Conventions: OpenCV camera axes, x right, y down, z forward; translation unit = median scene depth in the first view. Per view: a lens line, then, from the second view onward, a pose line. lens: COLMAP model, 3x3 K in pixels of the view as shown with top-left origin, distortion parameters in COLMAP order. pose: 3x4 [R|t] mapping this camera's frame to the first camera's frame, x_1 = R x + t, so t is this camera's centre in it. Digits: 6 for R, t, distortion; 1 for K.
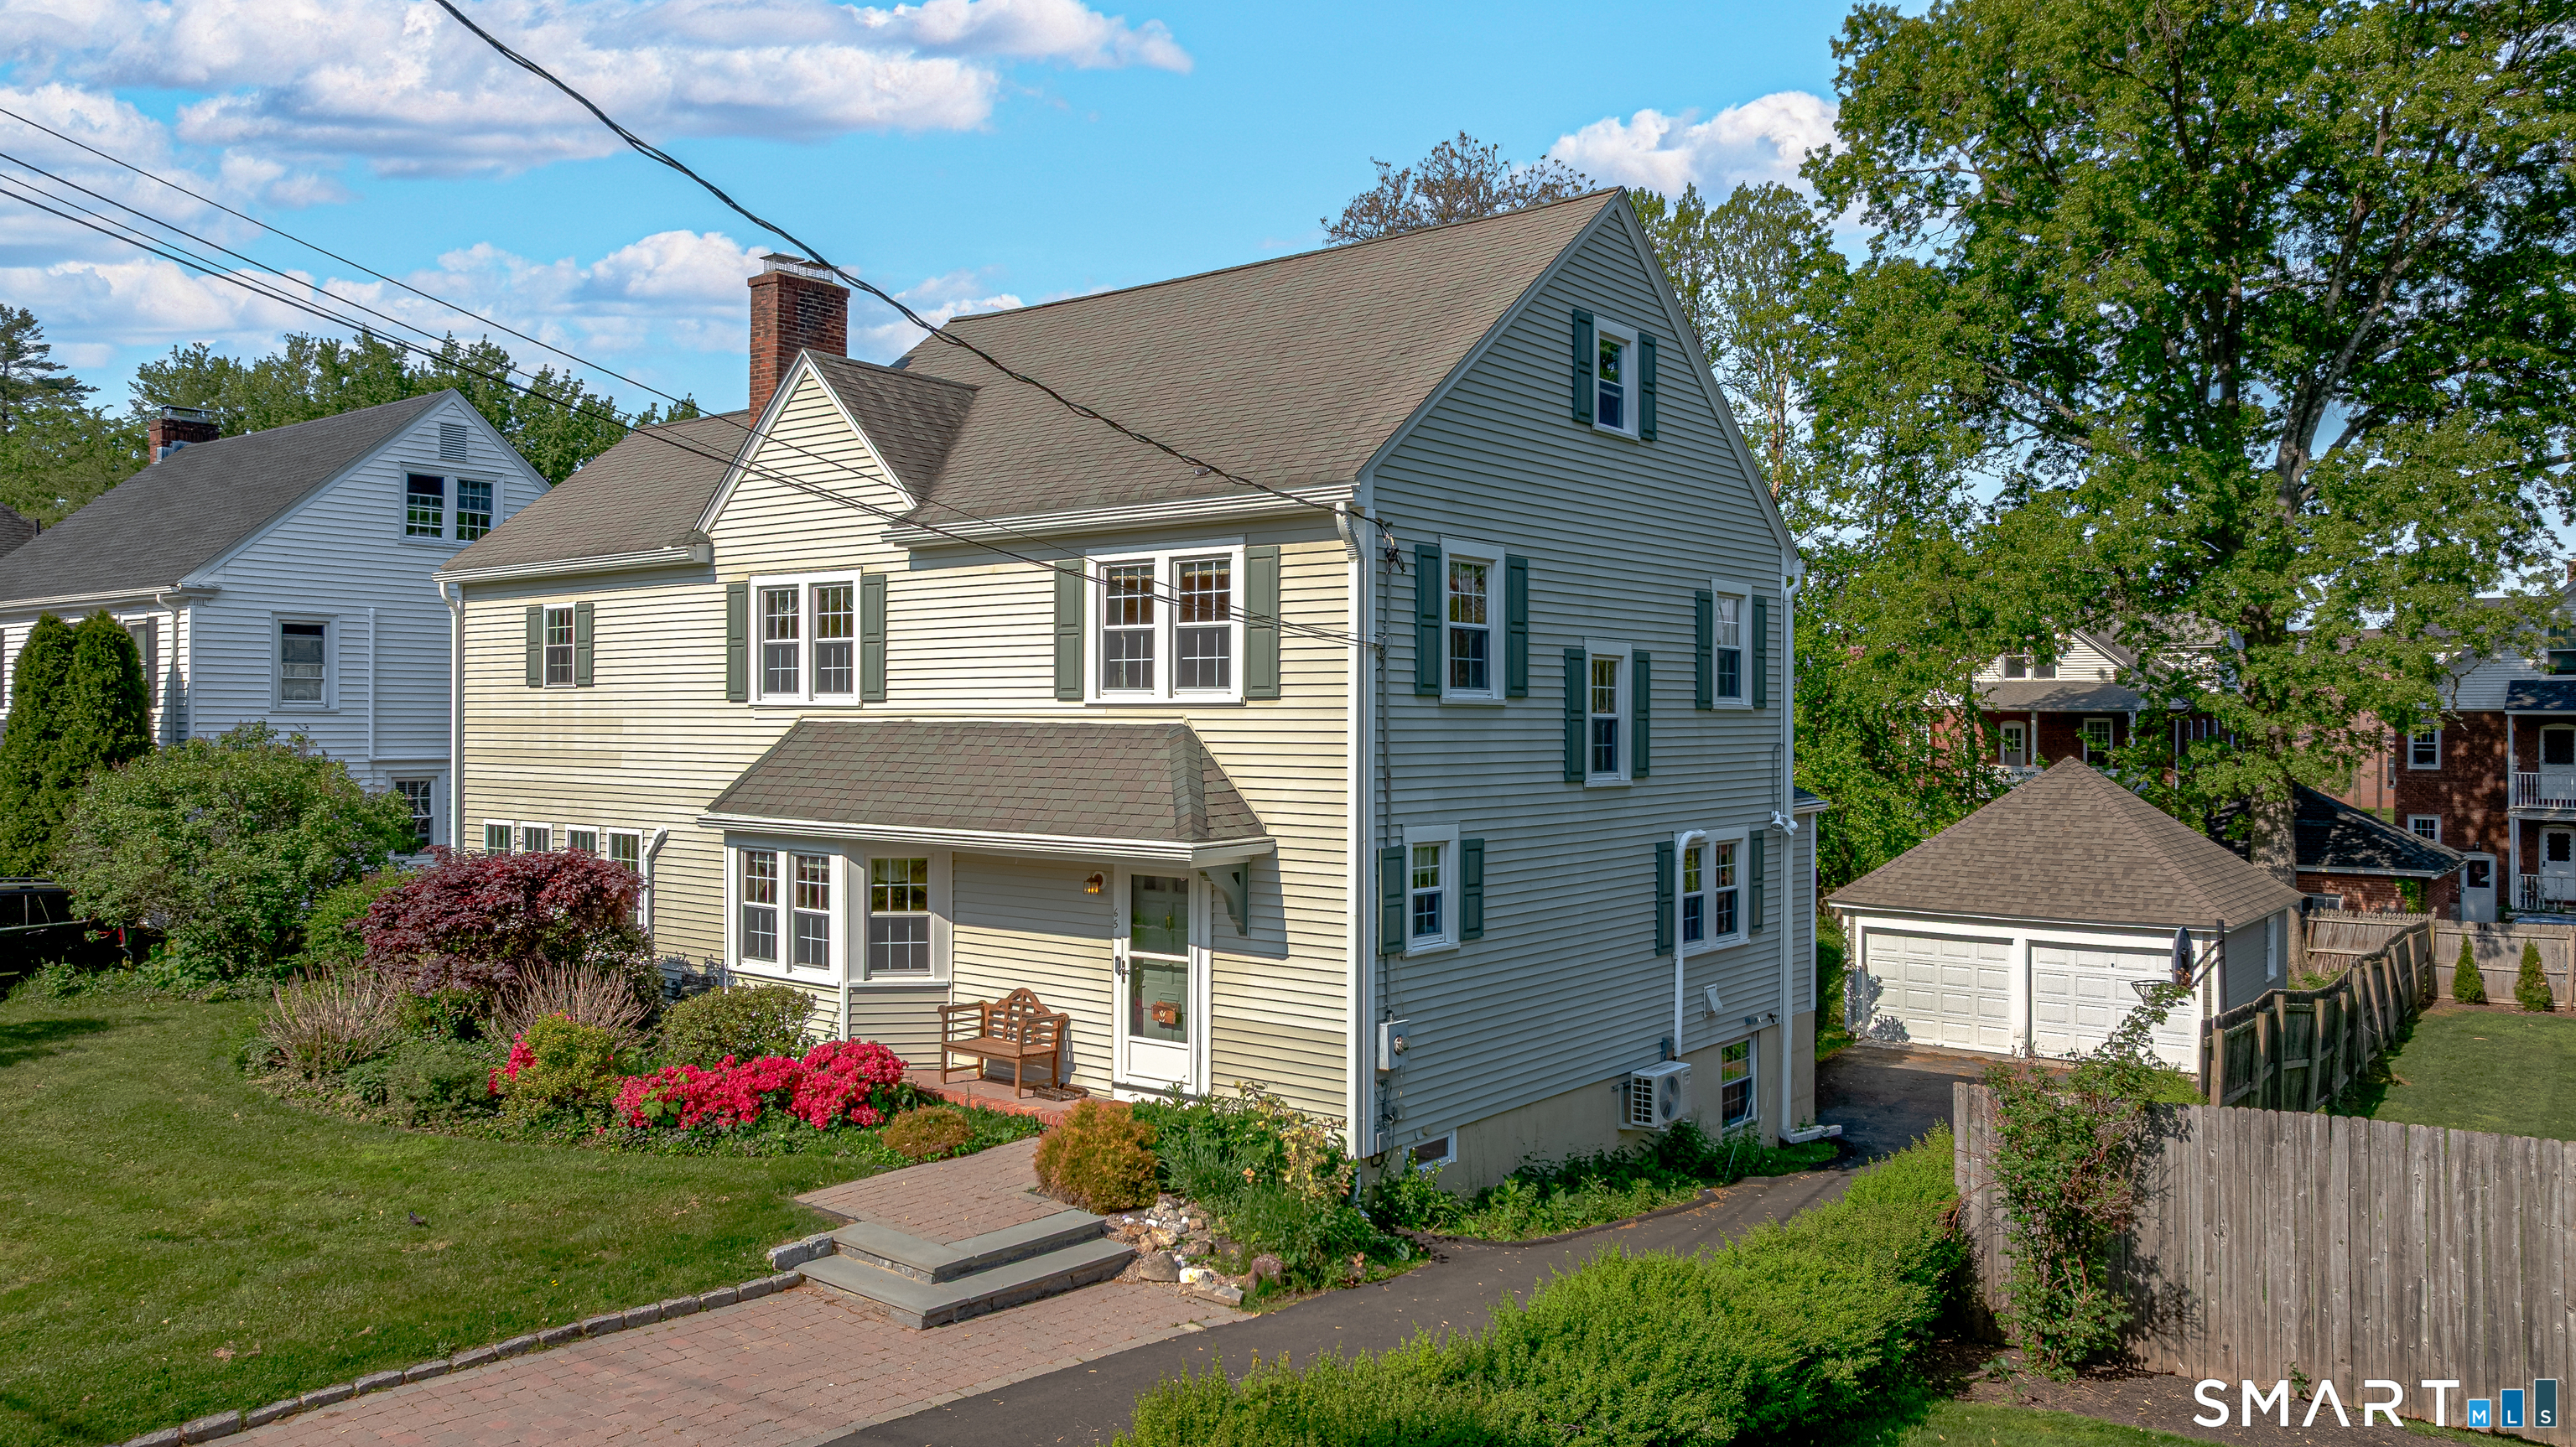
lens RADIAL K [[1803.6, 0, 1288.0], [0, 1803.6, 723.5], [0, 0, 1]] dist [-0.032353, -0.000167]
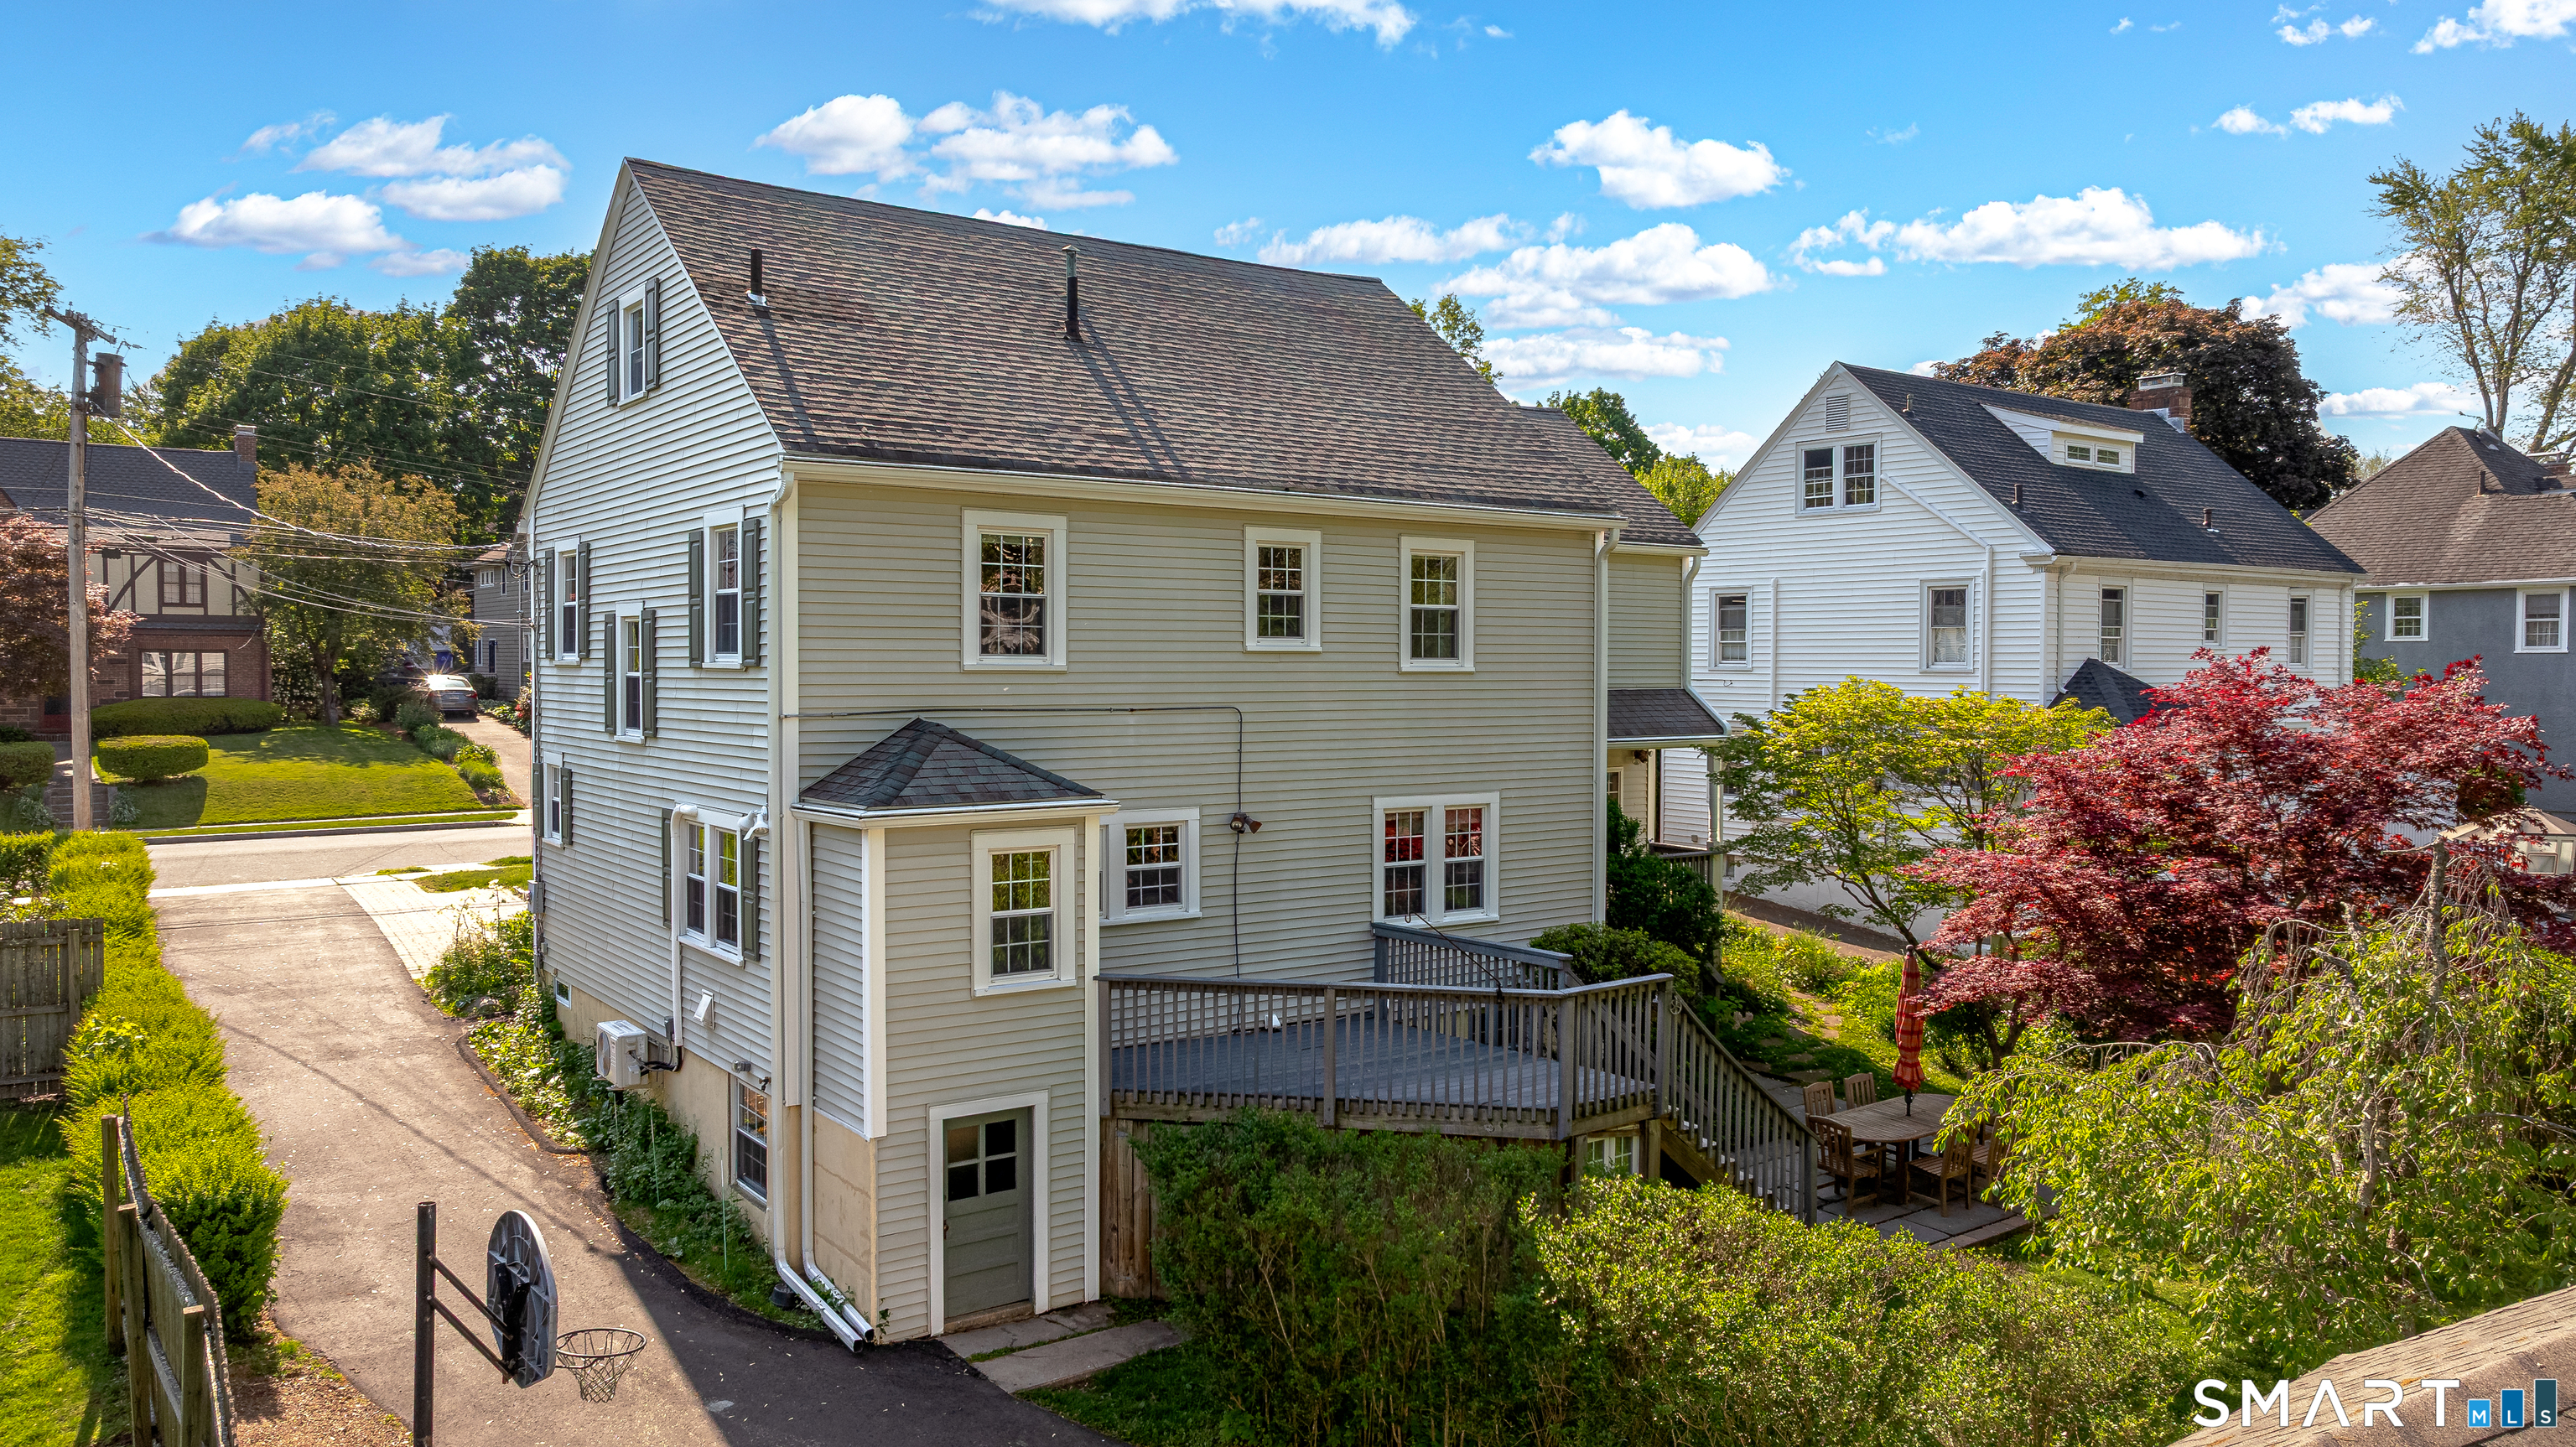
lens RADIAL K [[1803.6, 0, 1288.0], [0, 1803.6, 723.5], [0, 0, 1]] dist [-0.032353, -0.000167]
pose [[-0.260717, 0.031565, -0.964899, 0.644629], [-0.009835, 0.999327, 0.035349, -0.009785], [0.965365, 0.018706, -0.260231, 0.975755]]
